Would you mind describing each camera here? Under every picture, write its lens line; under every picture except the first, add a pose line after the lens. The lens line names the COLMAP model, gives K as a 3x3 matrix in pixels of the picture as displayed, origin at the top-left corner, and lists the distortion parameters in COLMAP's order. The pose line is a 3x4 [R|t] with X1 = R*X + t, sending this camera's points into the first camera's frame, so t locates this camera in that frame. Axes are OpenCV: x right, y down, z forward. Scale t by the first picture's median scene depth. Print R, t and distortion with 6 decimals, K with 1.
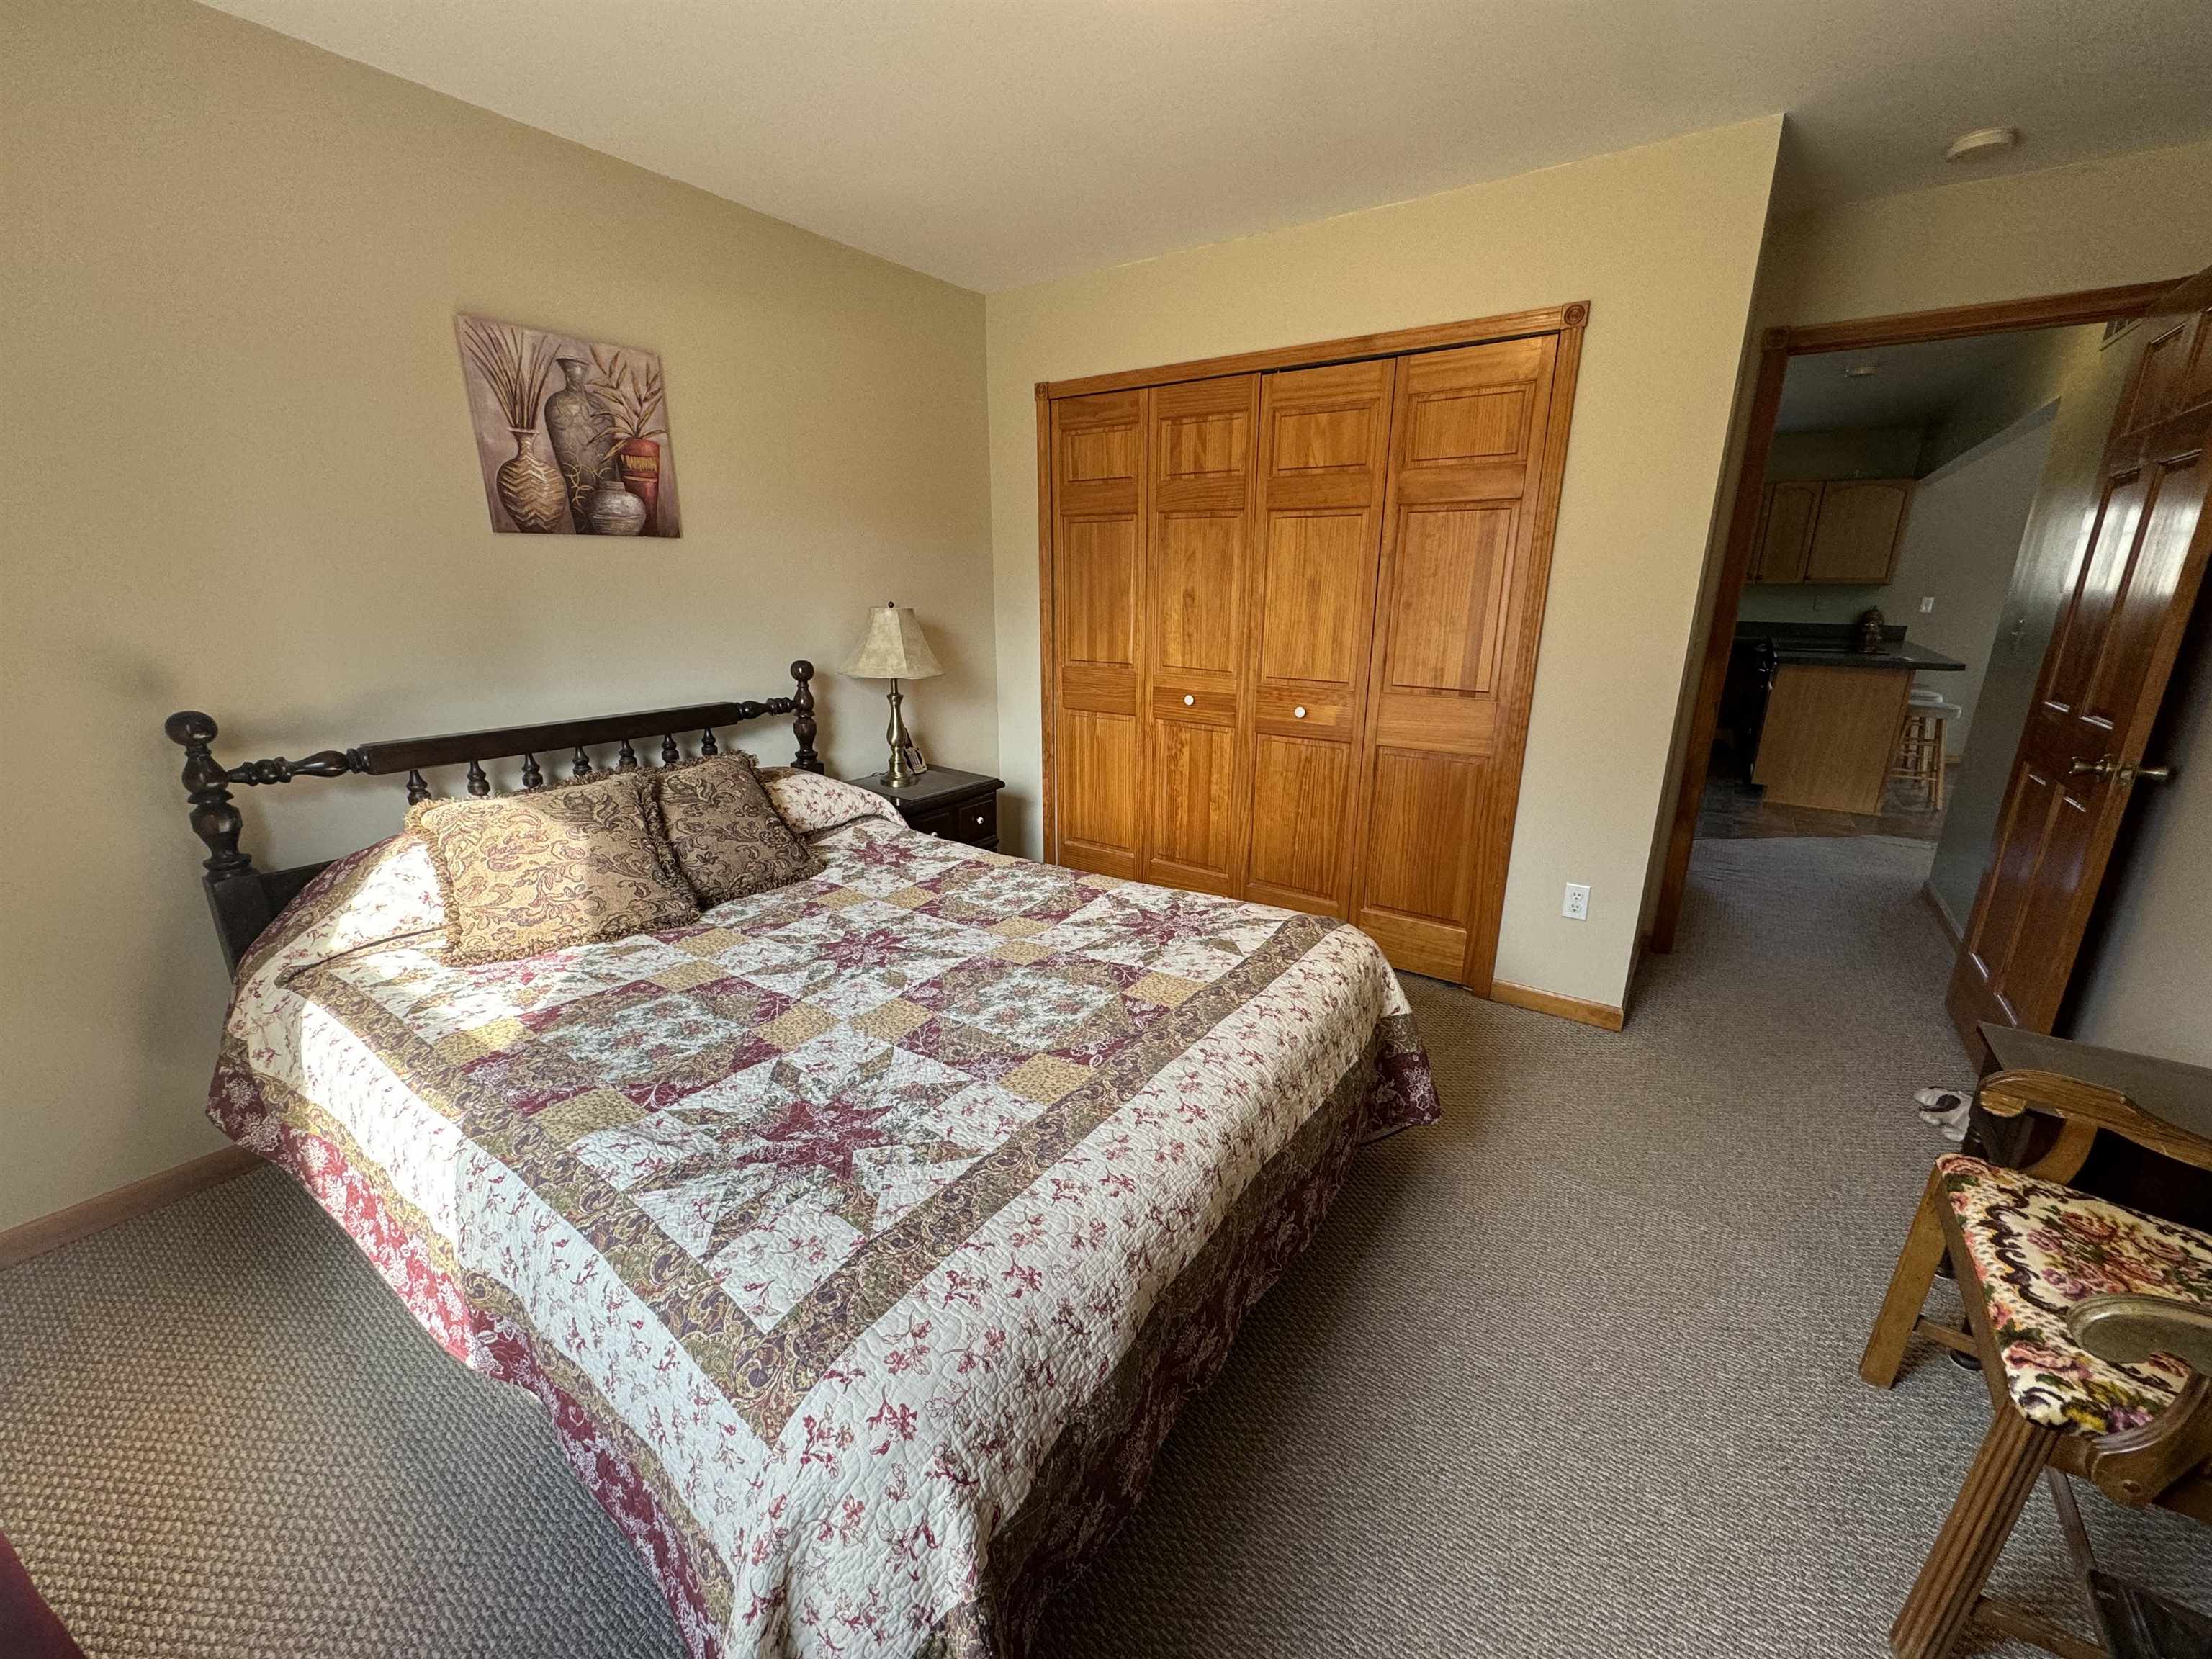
lens RADIAL K [[877.3, 0, 1104.0], [0, 877.3, 827.5], [0, 0, 1]] dist [0.000920, 0.000078]
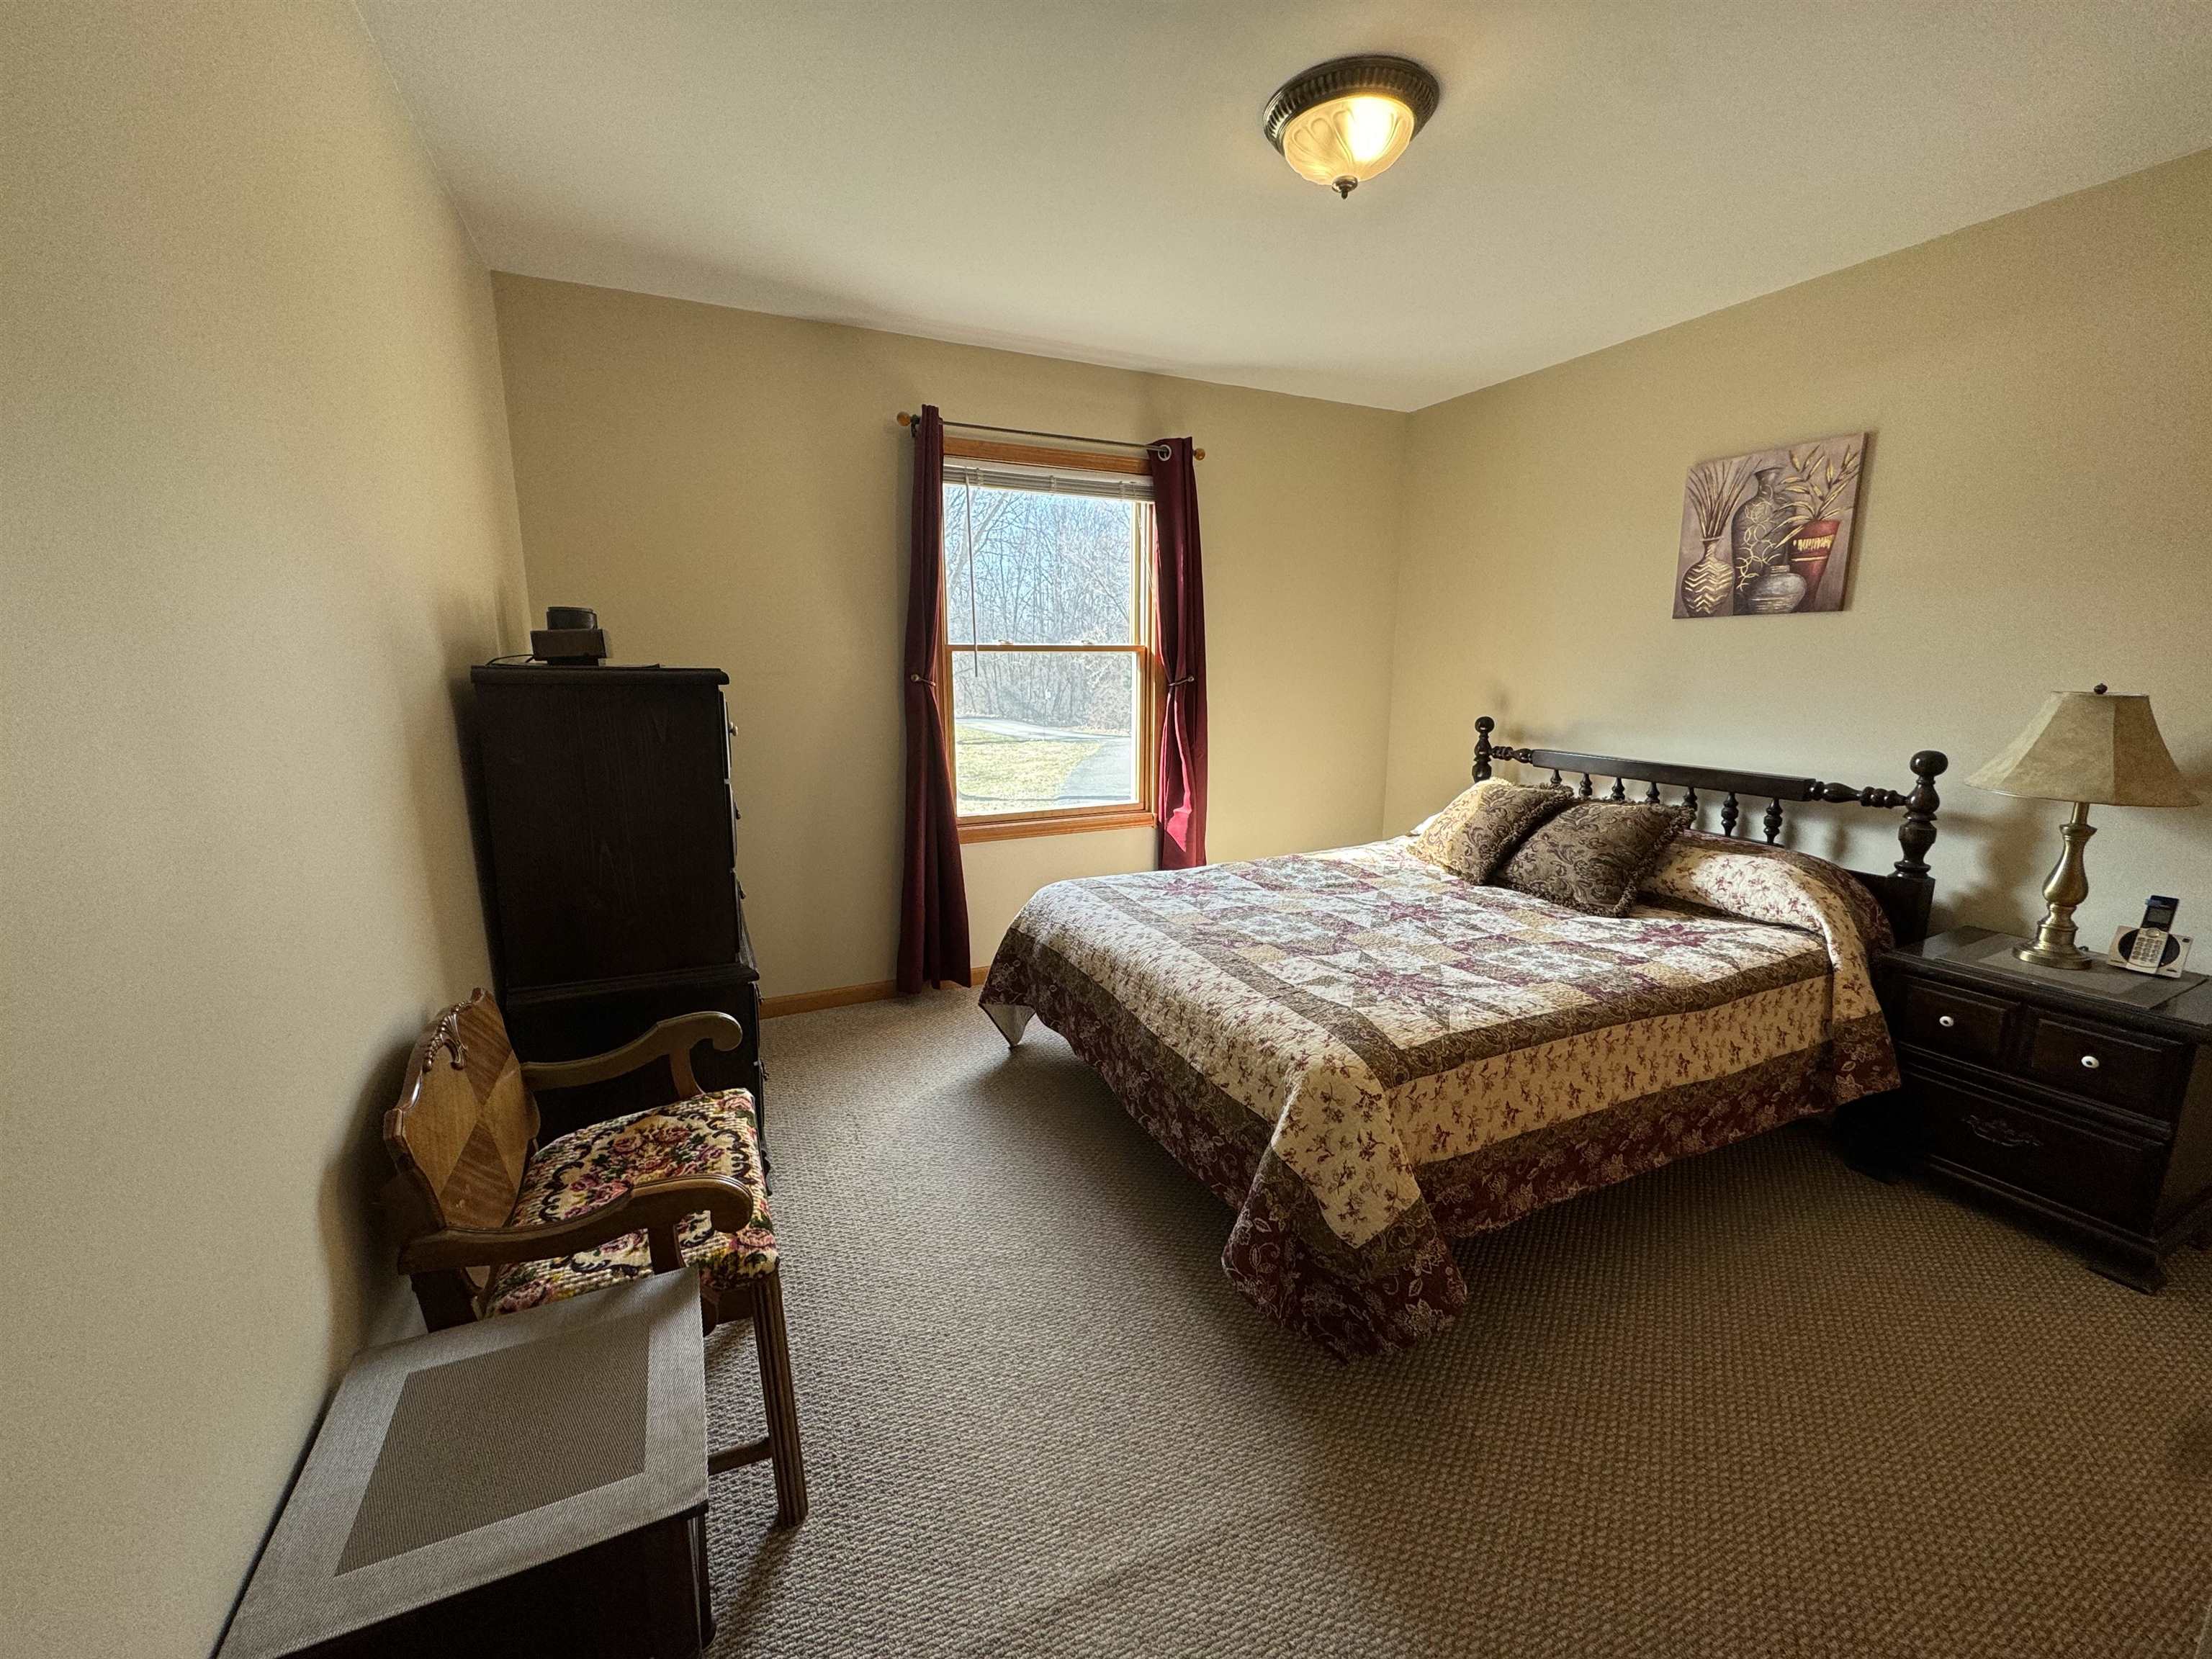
lens RADIAL K [[877.3, 0, 1104.0], [0, 877.3, 827.5], [0, 0, 1]] dist [0.000920, 0.000078]
pose [[-0.494249, 0.159946, -0.854479, 0.991185], [-0.243033, 0.918312, 0.312470, -0.264552], [0.834657, 0.362104, -0.415003, 0.997942]]
